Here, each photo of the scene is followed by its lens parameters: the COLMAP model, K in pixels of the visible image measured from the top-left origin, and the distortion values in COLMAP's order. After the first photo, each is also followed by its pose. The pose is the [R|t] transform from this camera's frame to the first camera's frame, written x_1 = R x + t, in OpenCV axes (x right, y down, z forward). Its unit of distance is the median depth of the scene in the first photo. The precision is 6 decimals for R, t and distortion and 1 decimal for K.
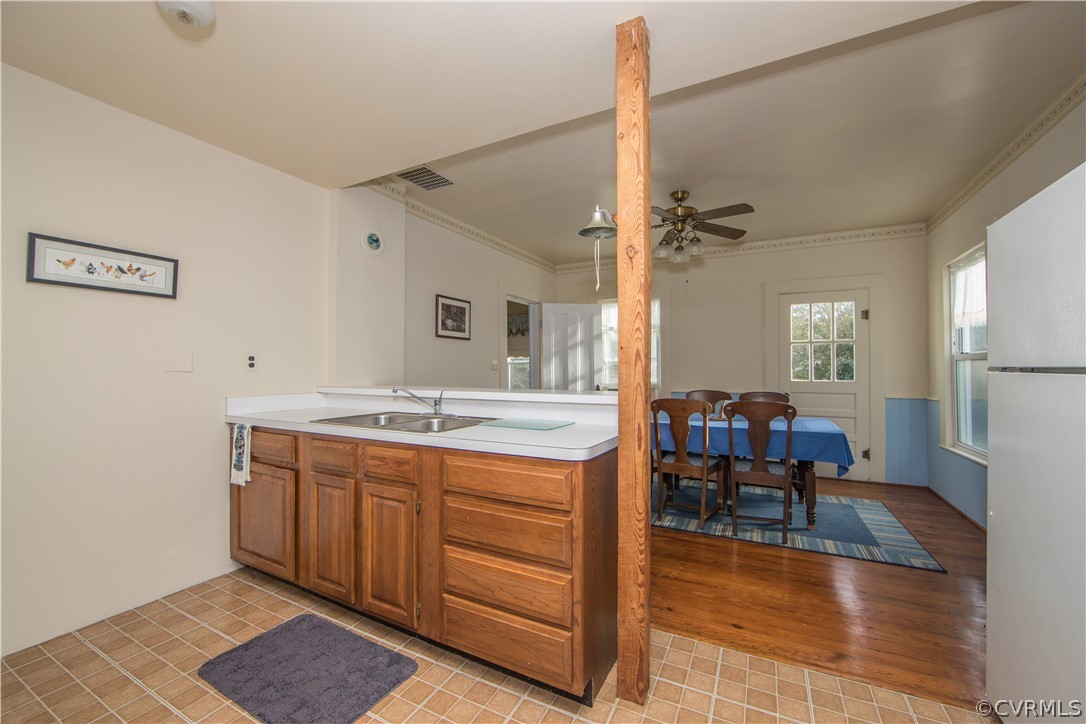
lens RADIAL K [[443.4, 0, 537.3], [0, 443.4, 363.9], [0, 0, 1]] dist [-0.011783, 0.002556]
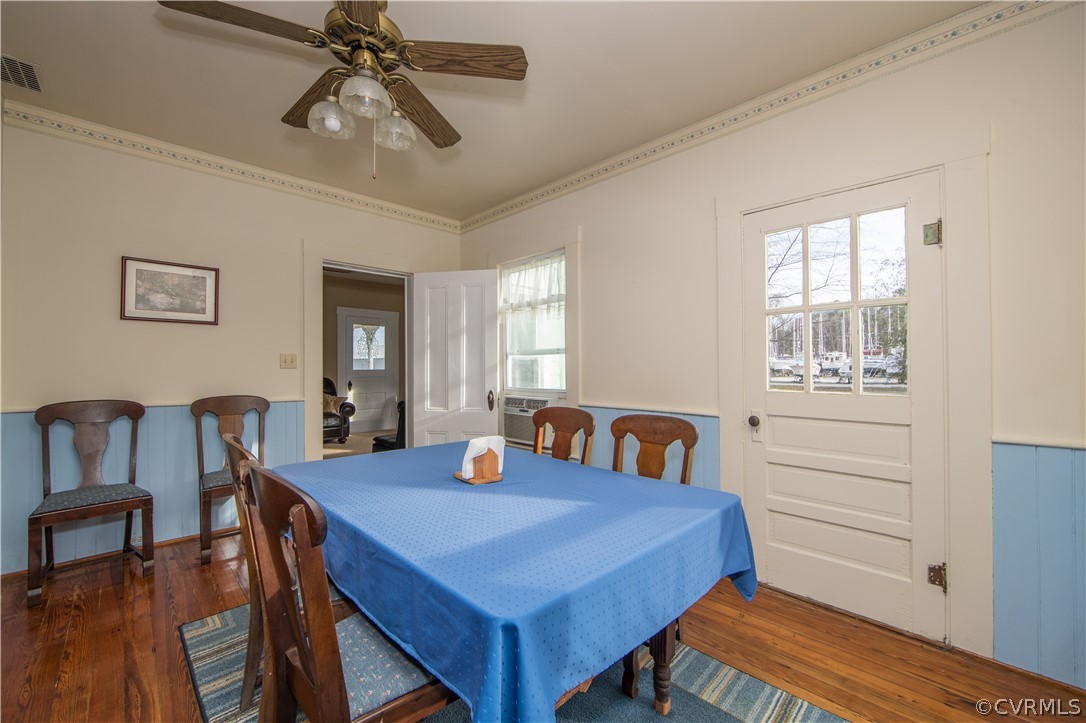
lens RADIAL K [[443.4, 0, 538.8], [0, 443.4, 364.8], [0, 0, 1]] dist [-0.011783, 0.002556]
pose [[0.949704, -0.001696, -0.313146, 0.511106], [0.002182, 0.999997, 0.001201, 0.008053], [0.313143, -0.001823, 0.949704, 0.486560]]
